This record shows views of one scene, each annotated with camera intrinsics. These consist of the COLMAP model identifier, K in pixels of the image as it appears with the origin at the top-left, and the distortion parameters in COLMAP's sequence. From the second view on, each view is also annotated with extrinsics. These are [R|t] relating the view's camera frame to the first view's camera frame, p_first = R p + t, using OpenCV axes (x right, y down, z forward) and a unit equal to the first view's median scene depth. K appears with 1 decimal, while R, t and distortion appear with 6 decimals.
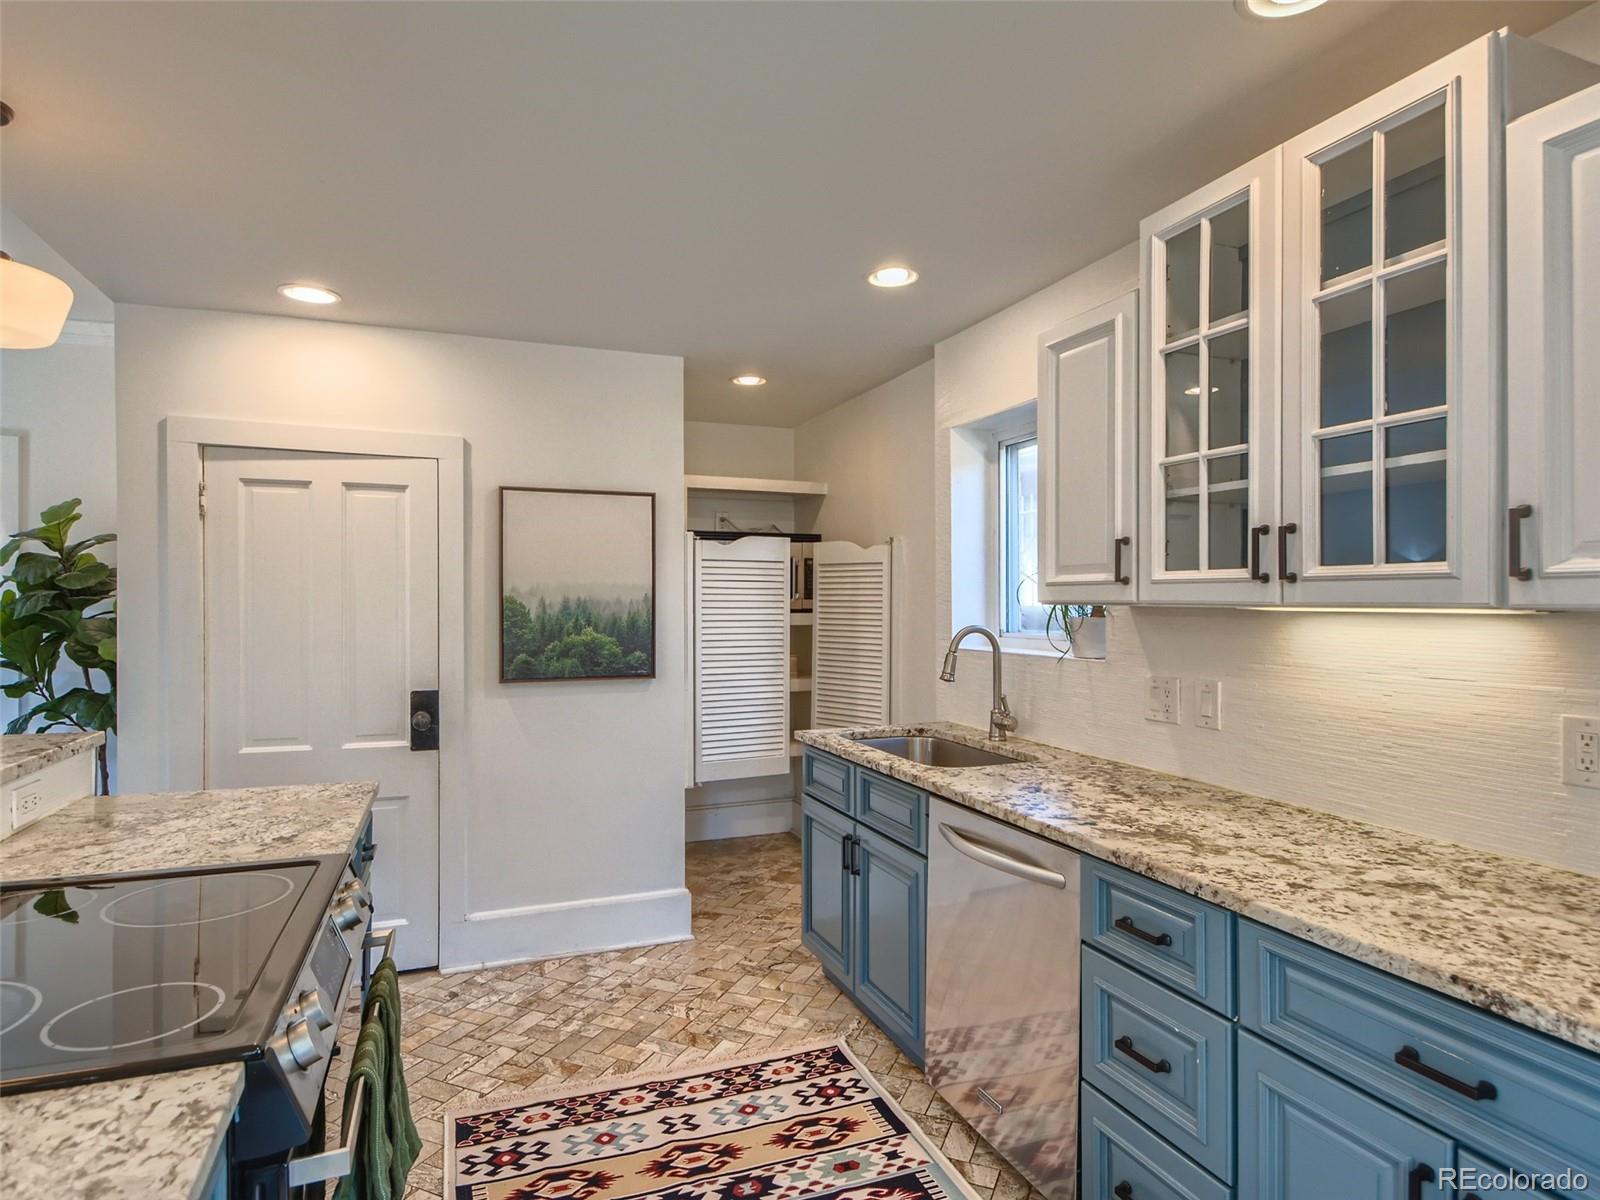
lens RADIAL K [[854.8, 0, 777.1], [0, 854.8, 594.7], [0, 0, 1]] dist [0.003472, 0.000886]
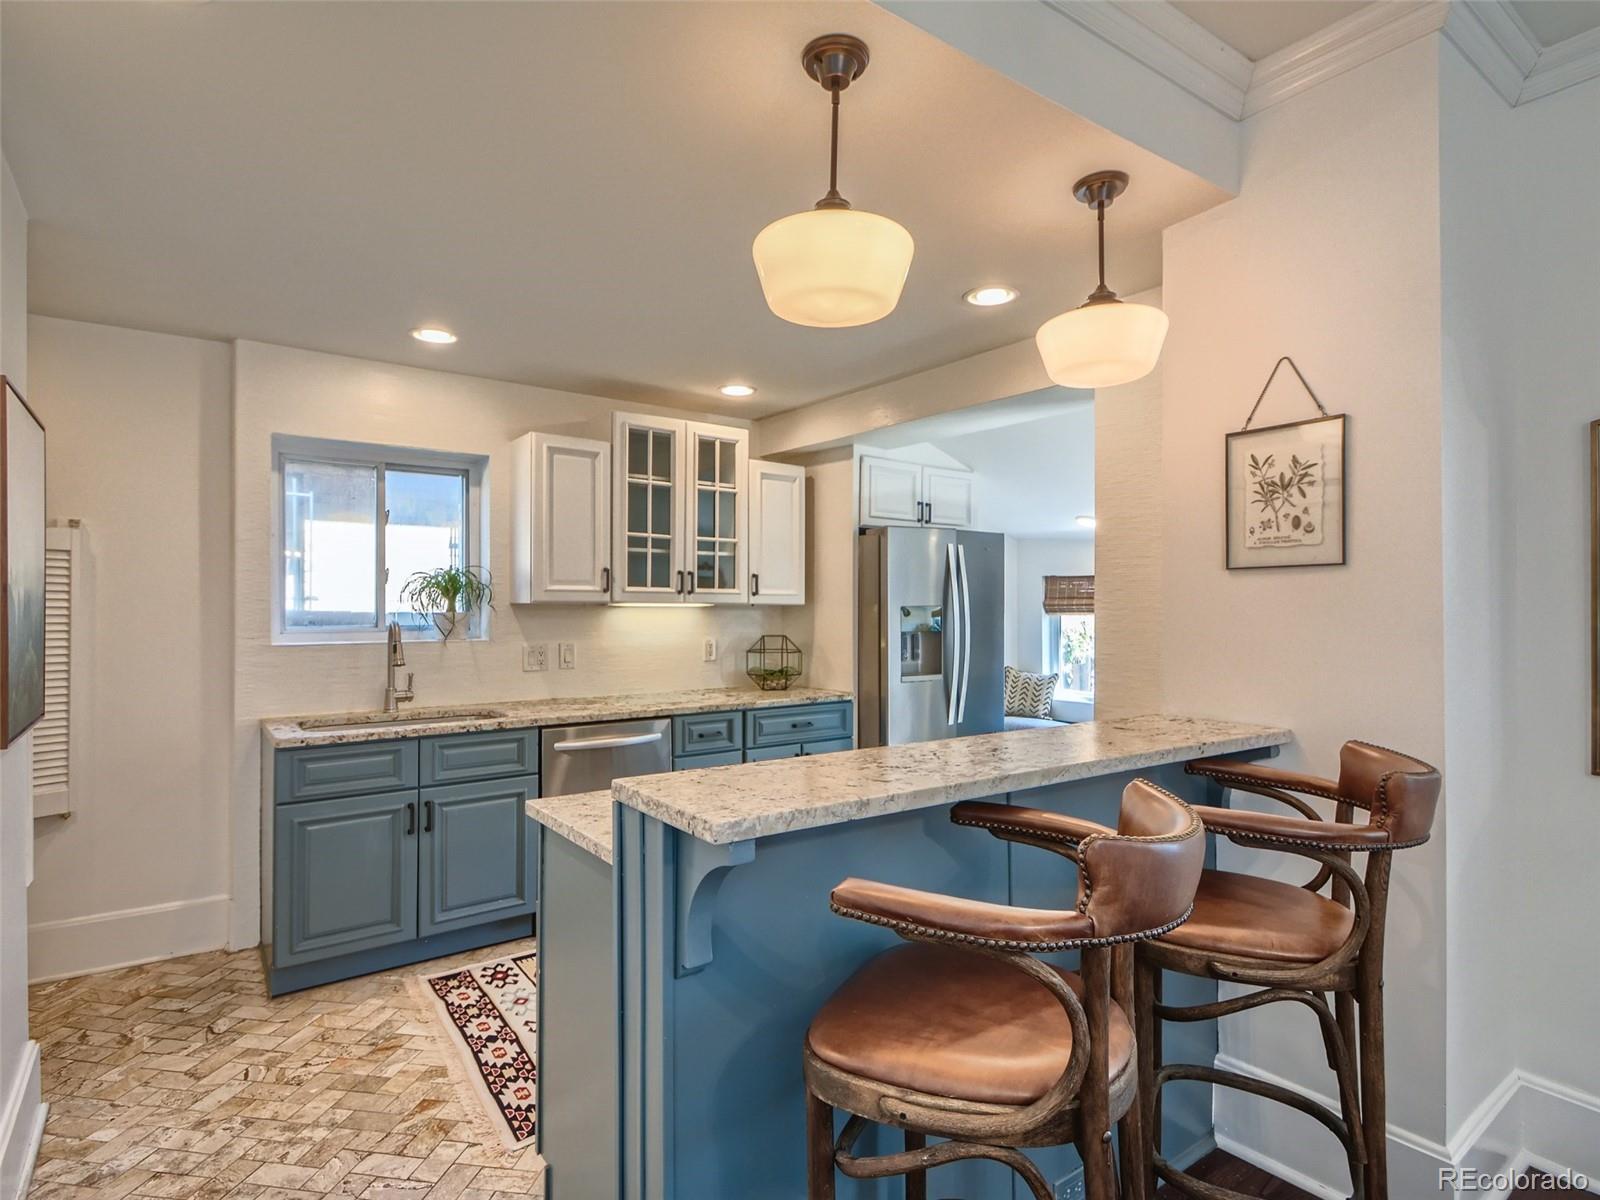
lens RADIAL K [[854.8, 0, 777.1], [0, 854.8, 594.7], [0, 0, 1]] dist [0.003472, 0.000886]
pose [[-0.248371, 0.008482, 0.968628, -1.325884], [-0.011472, 0.999866, -0.011697, 0.008011], [-0.968597, -0.014017, -0.248241, 0.929252]]
